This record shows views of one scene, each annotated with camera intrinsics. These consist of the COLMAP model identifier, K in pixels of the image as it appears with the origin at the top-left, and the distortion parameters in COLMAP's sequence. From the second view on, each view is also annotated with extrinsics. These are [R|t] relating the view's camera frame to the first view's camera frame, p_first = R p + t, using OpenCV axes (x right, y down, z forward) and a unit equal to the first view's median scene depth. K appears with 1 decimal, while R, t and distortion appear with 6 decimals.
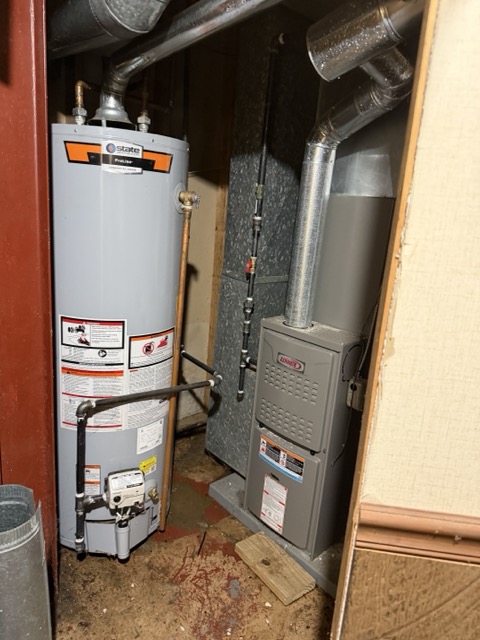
lens RADIAL K [[461.1, 0, 240.0], [0, 461.1, 320.2], [0, 0, 1]] dist [0.003246, -0.006627]
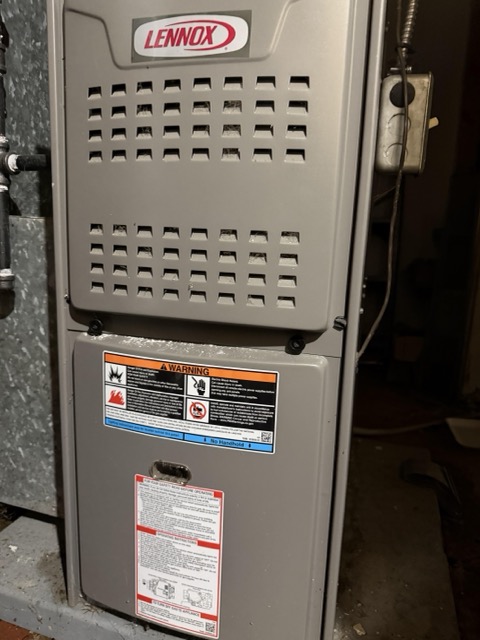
lens RADIAL K [[461.1, 0, 239.2], [0, 461.1, 319.5], [0, 0, 1]] dist [0.003246, -0.006627]
pose [[0.859504, -0.146269, 0.489754, -0.024312], [0.166000, 0.986121, 0.003187, 0.245613], [-0.483422, 0.078560, 0.871855, 0.697460]]
